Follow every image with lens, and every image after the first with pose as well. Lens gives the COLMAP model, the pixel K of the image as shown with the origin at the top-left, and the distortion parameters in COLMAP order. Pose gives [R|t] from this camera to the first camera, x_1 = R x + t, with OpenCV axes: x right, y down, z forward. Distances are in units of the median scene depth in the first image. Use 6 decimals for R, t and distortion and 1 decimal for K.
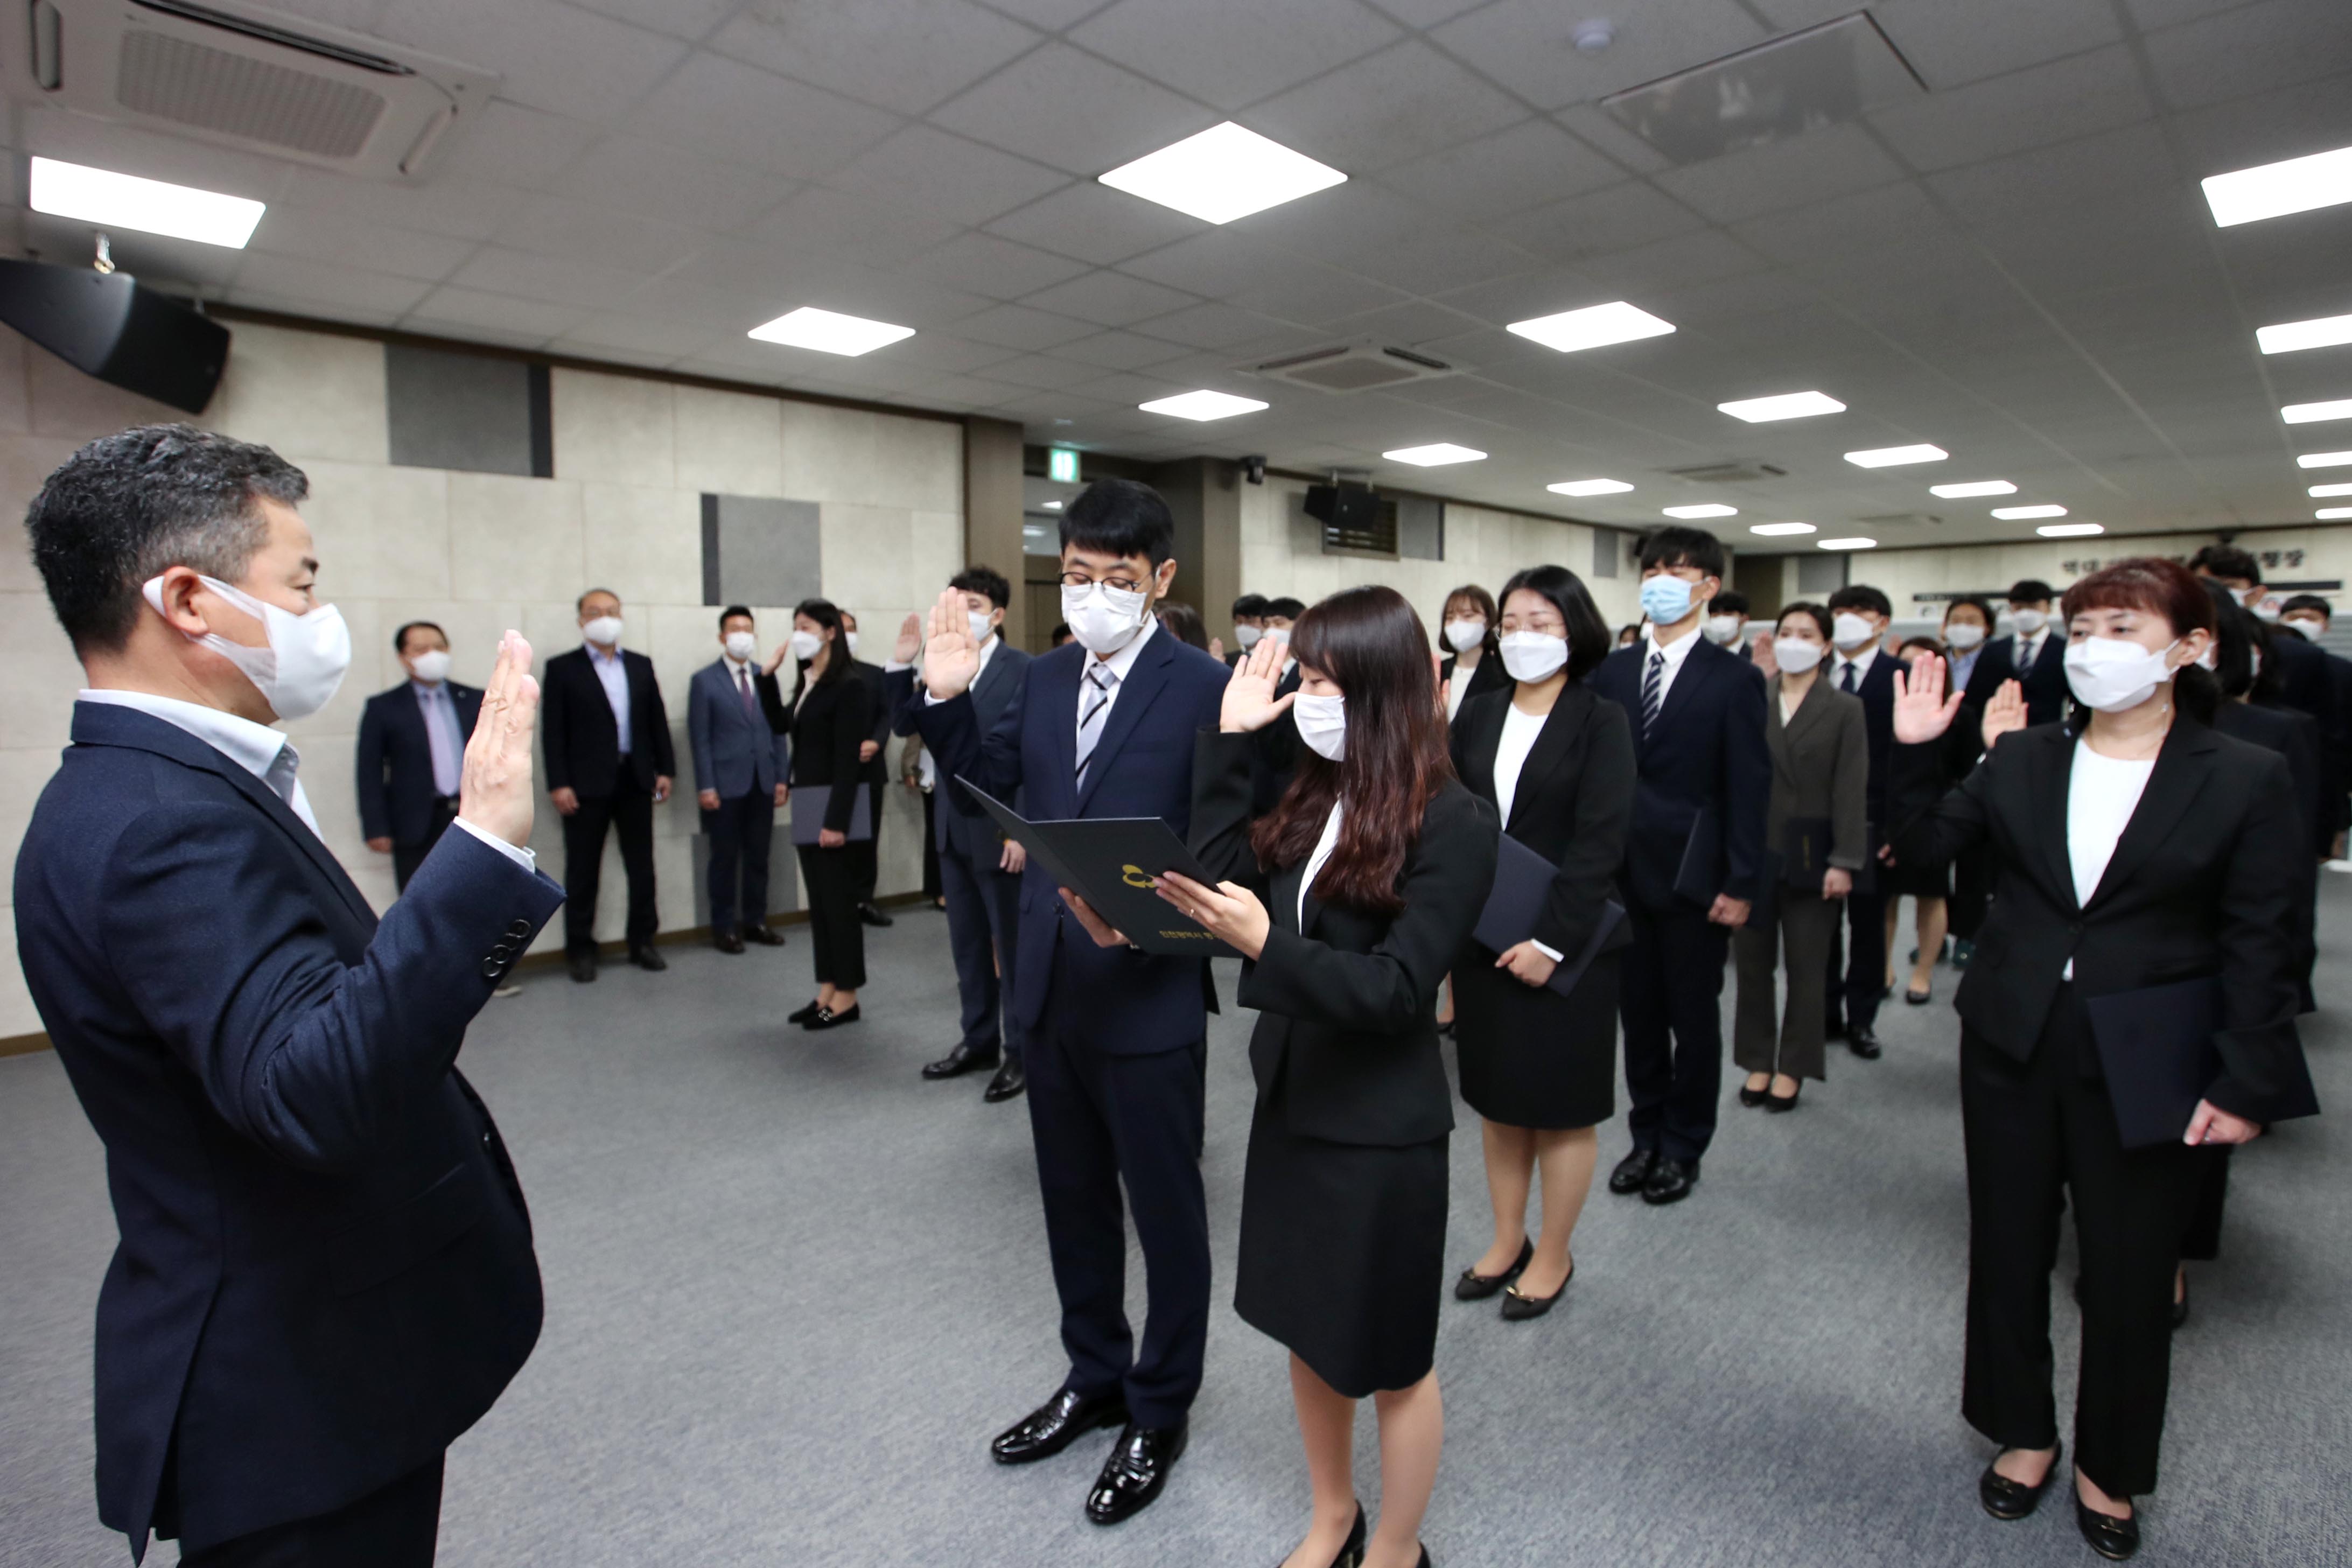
lens RADIAL K [[1184.7, 0, 1184.2], [0, 1184.7, 739.6], [0, 0, 1]] dist [-0.017532, 0.000276]
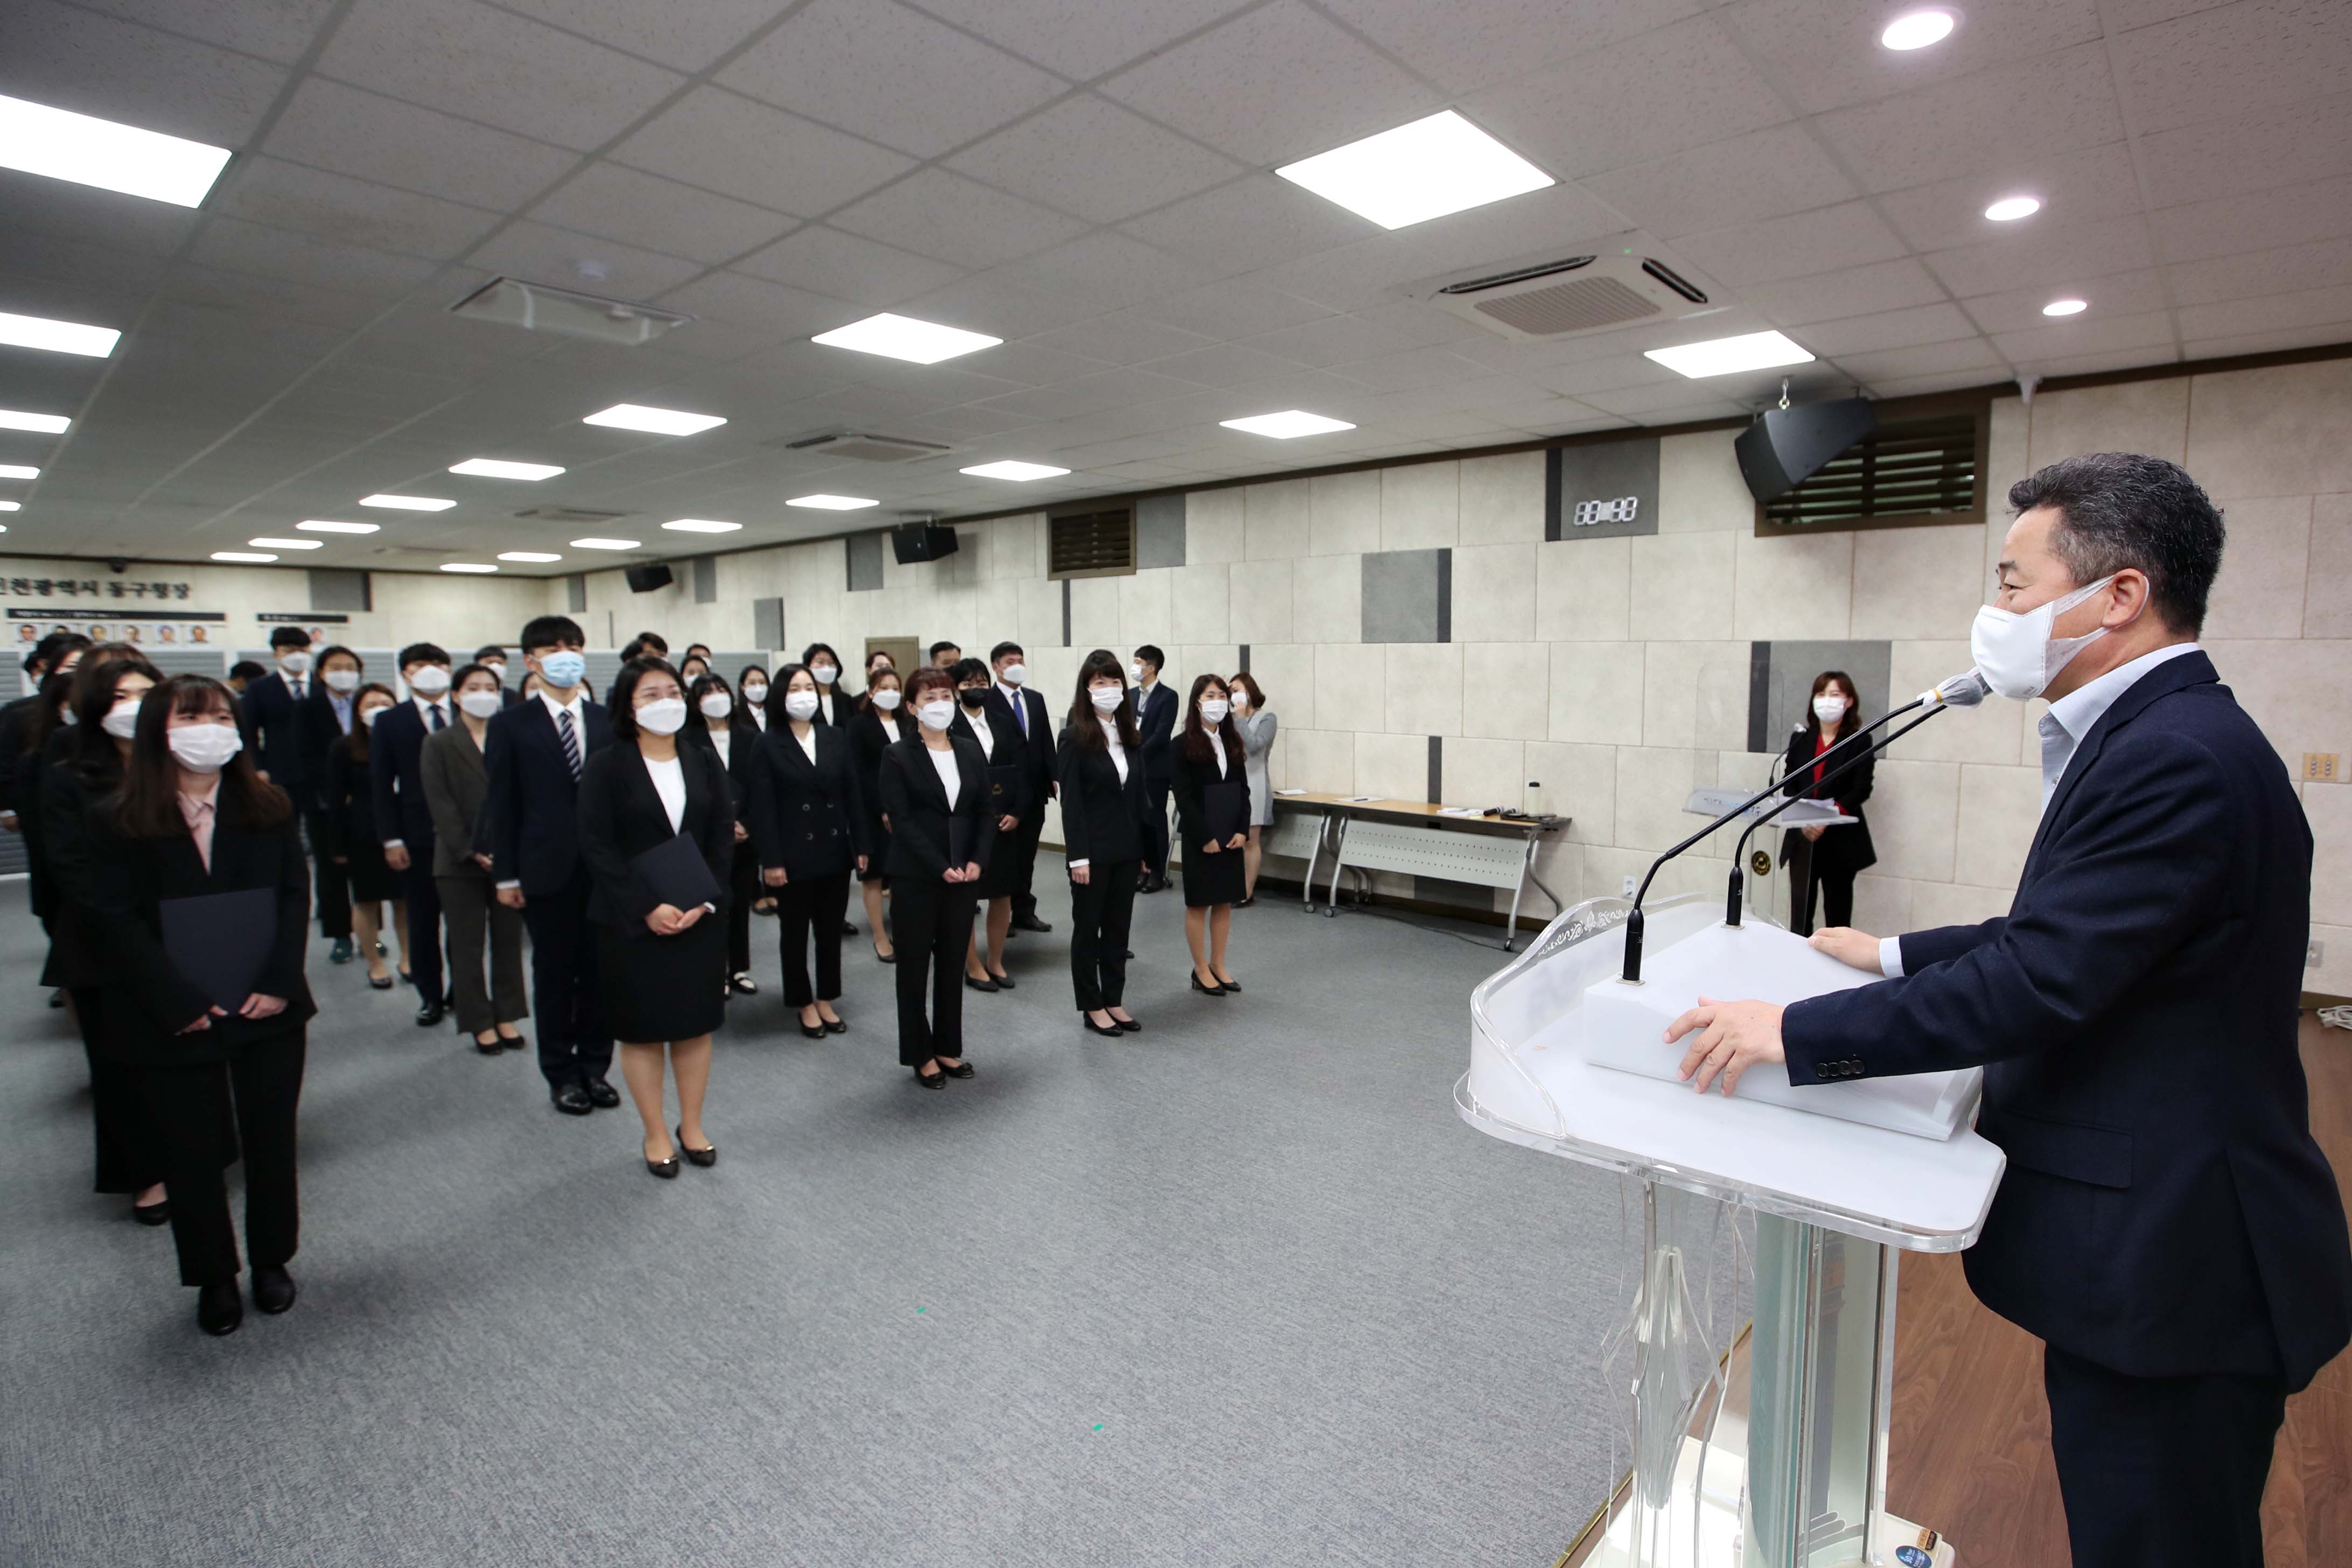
lens RADIAL K [[1184.7, 0, 1184.2], [0, 1184.7, 739.6], [0, 0, 1]] dist [-0.017532, 0.000276]
pose [[-0.045921, -0.057384, 0.997296, -0.566485], [0.068941, 0.995786, 0.060471, -0.040841], [-0.996563, 0.071531, -0.041771, 0.205378]]
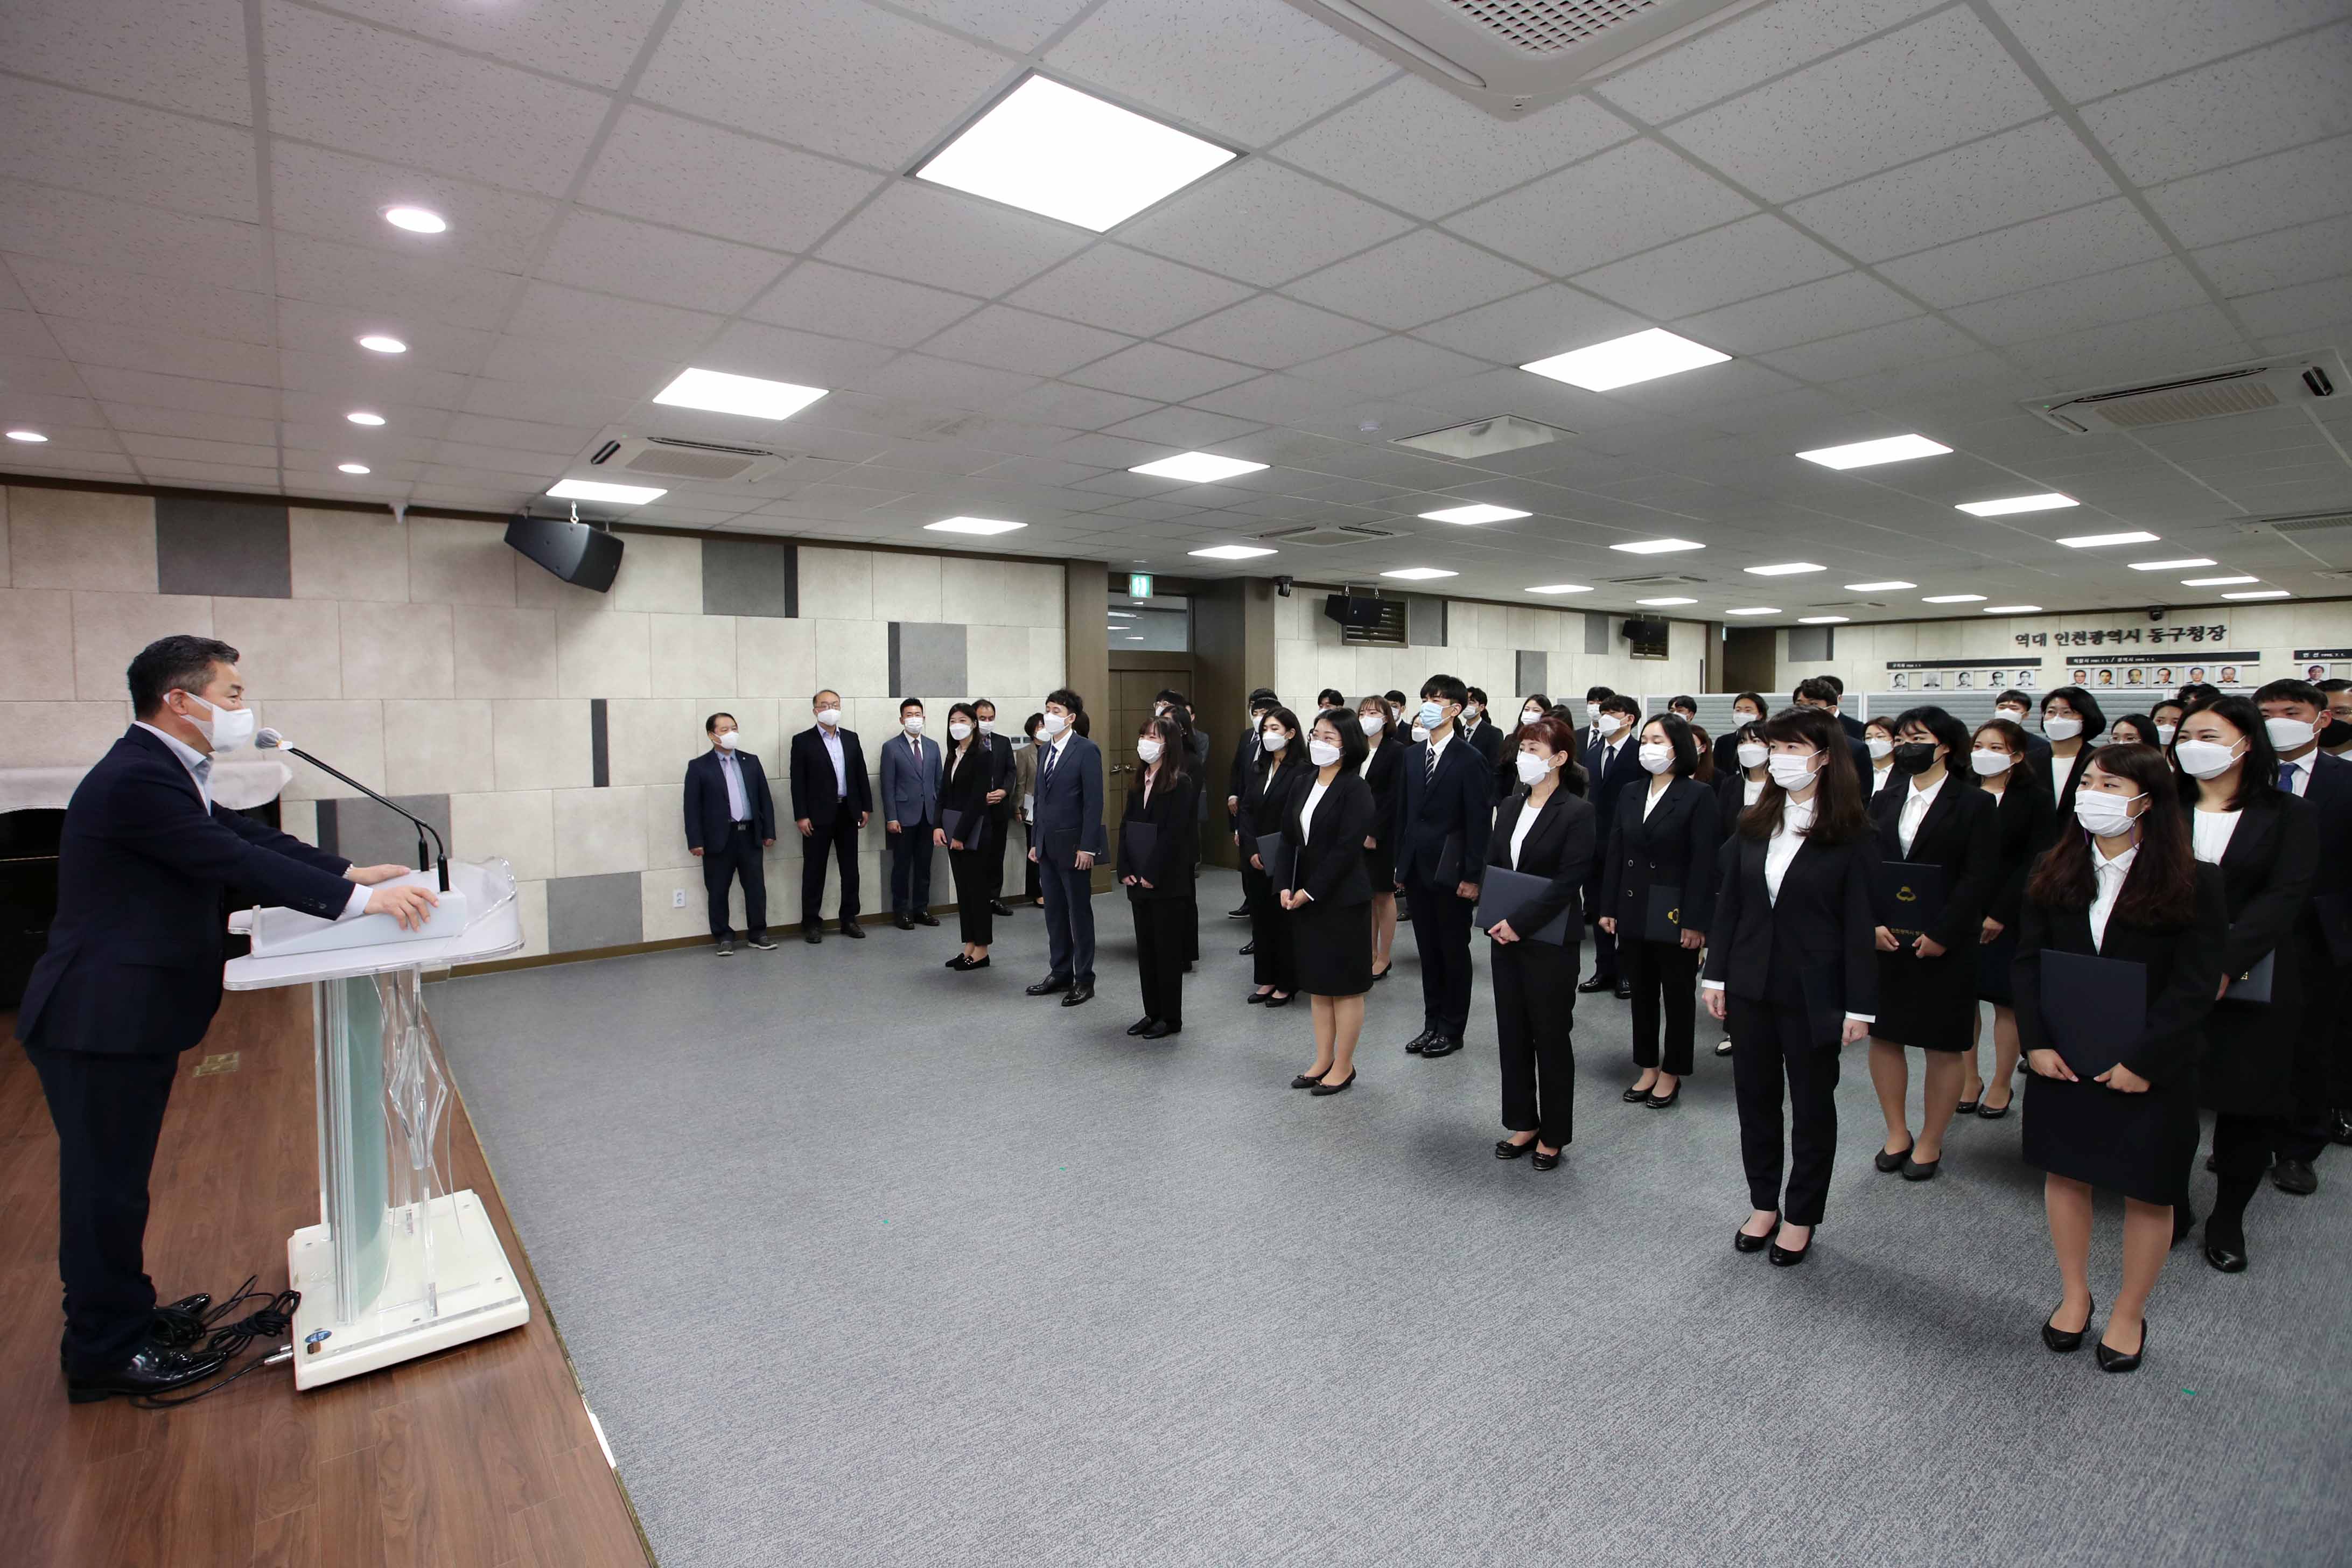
lens RADIAL K [[1110.9, 0, 1212.8], [0, 1110.9, 756.0], [0, 0, 1]] dist [-0.034724, 0.000055]
pose [[0.997386, 0.005022, -0.072081, 0.112410], [-0.006554, 0.999757, -0.021047, -0.013410], [0.071958, 0.021464, 0.997177, -0.402203]]
